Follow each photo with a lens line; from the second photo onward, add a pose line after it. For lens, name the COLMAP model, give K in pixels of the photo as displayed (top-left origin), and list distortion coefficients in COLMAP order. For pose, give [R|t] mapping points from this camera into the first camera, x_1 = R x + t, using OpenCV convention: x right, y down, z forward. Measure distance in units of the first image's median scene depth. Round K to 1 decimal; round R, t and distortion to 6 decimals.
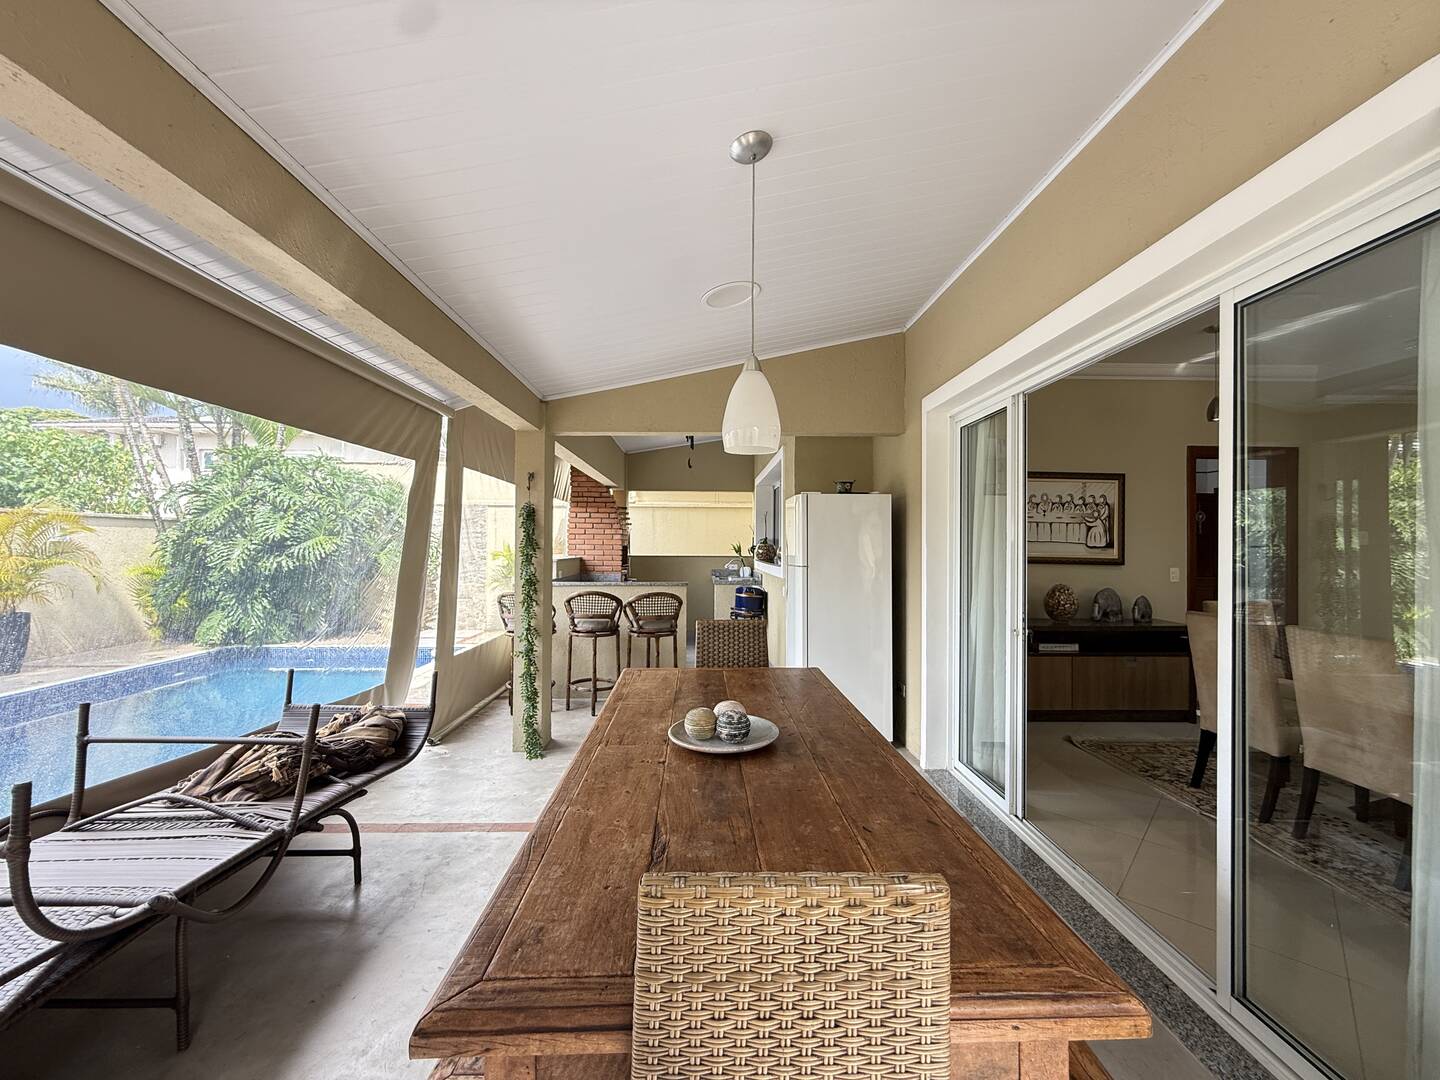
lens RADIAL K [[572.9, 0, 714.6], [0, 572.9, 541.4], [0, 0, 1]] dist [-0.001332, 0.000646]
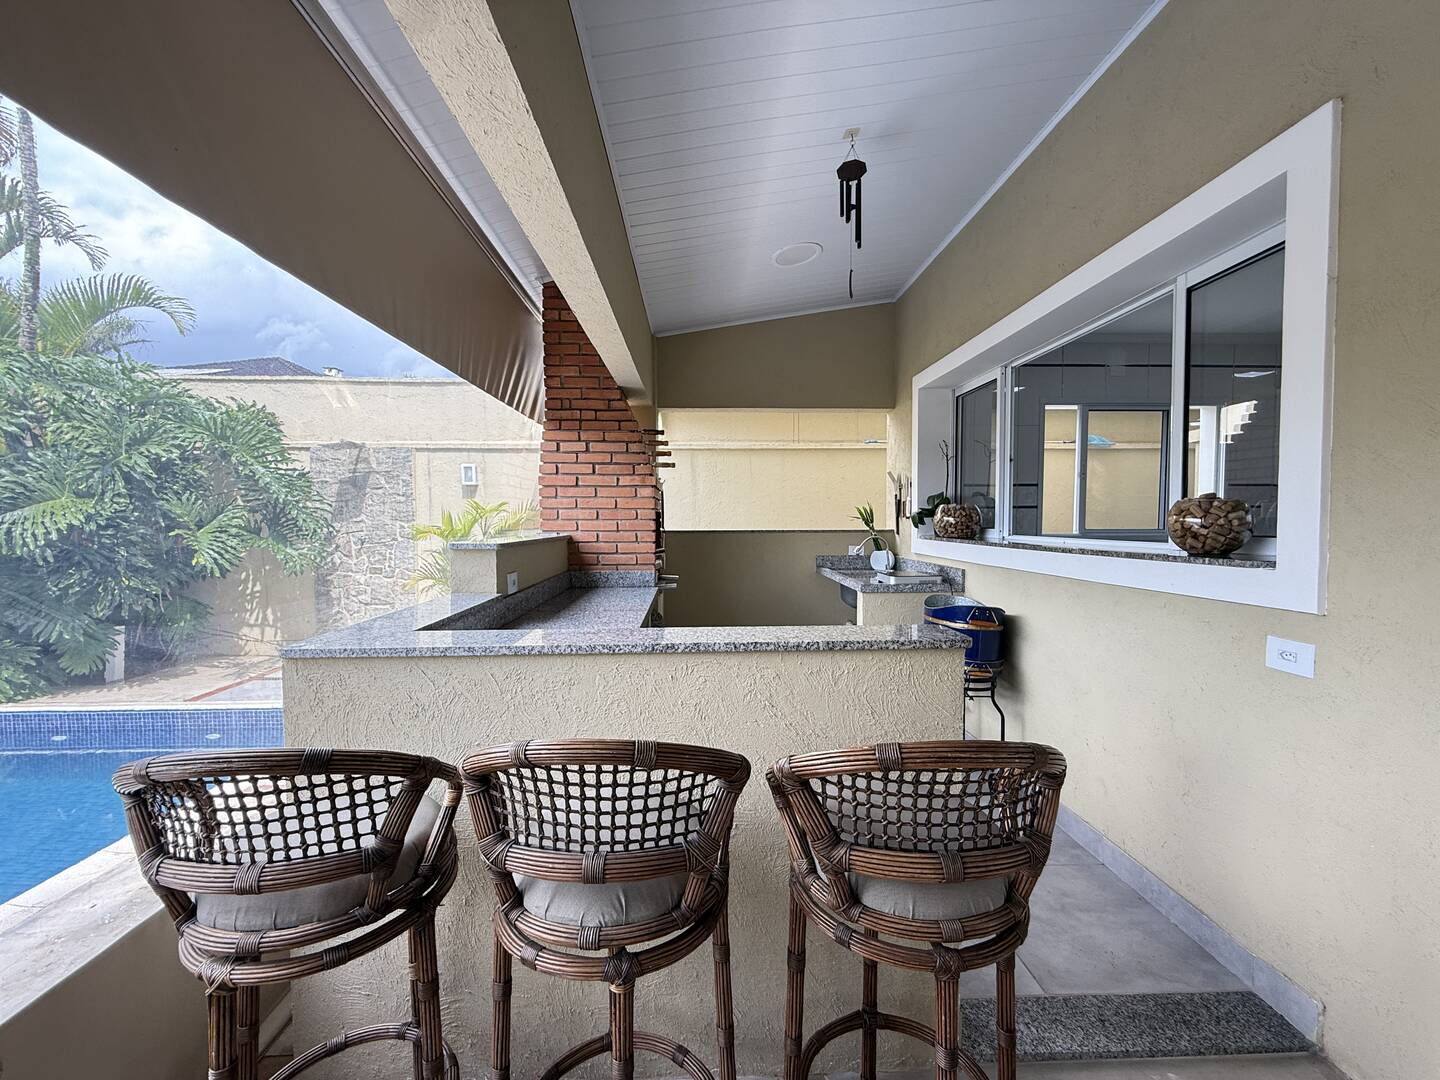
lens RADIAL K [[572.9, 0, 714.6], [0, 572.9, 541.4], [0, 0, 1]] dist [-0.001332, 0.000646]
pose [[0.999958, -0.008501, 0.003355, -0.289145], [0.008338, 0.998915, 0.045808, 0.029301], [-0.003740, -0.045778, 0.998945, 1.321880]]
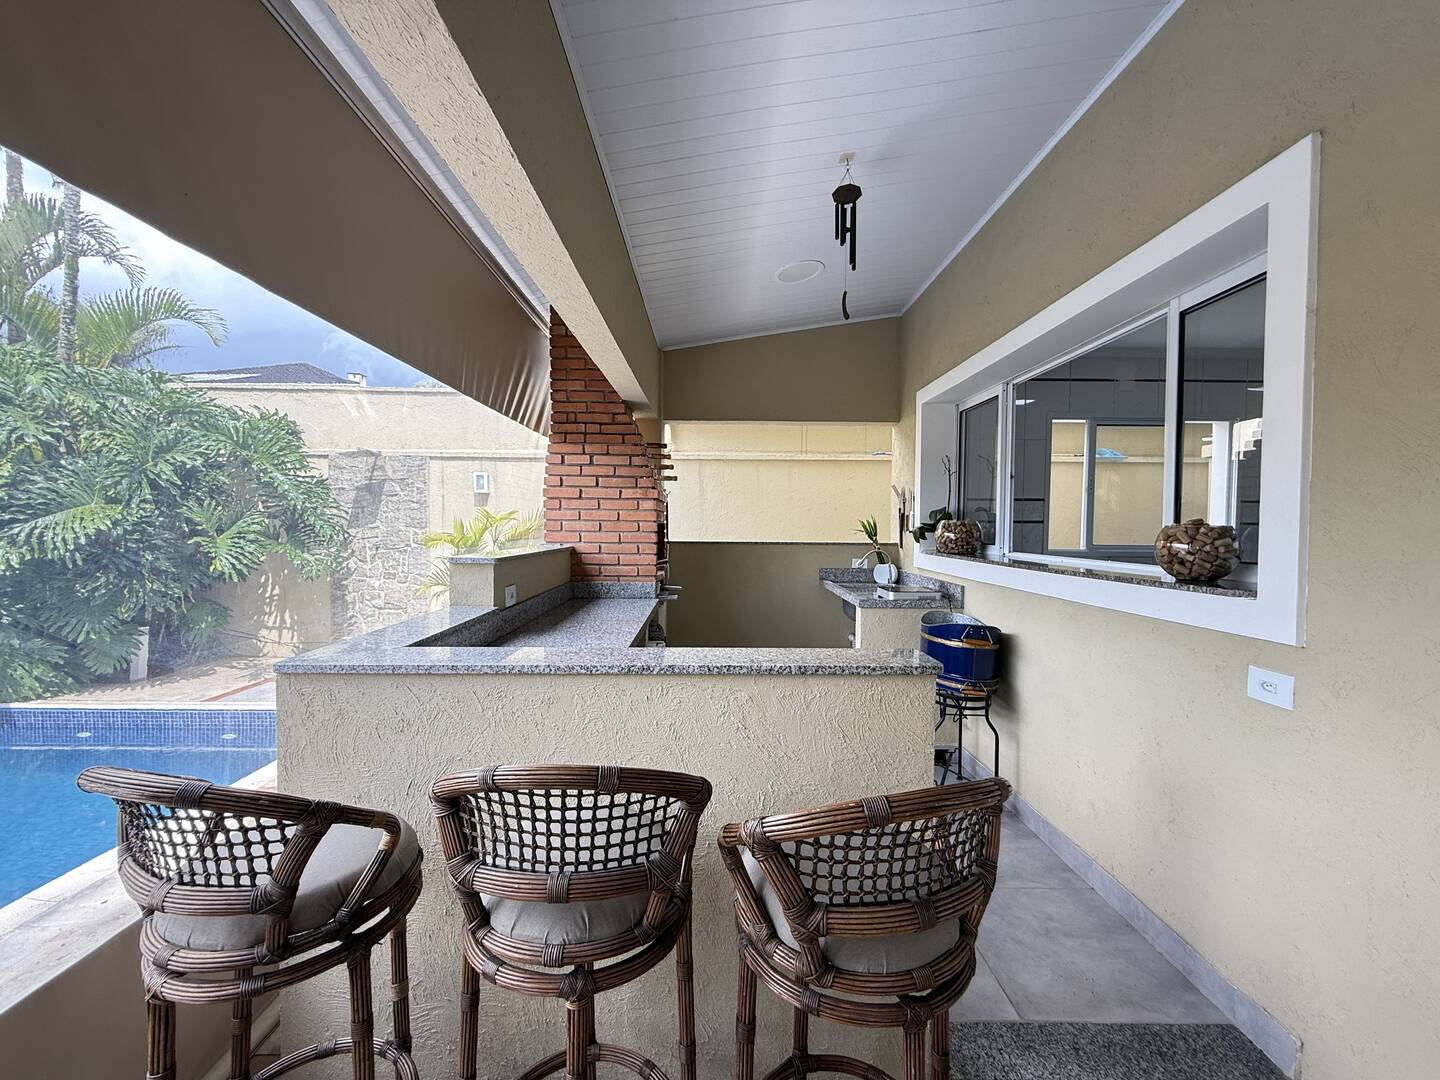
lens RADIAL K [[572.9, 0, 714.6], [0, 572.9, 541.4], [0, 0, 1]] dist [-0.001332, 0.000646]
pose [[0.999694, 0.003006, -0.024543, -0.256797], [-0.002102, 0.999321, 0.036779, 0.012678], [0.024636, -0.036716, 0.999022, 1.310472]]
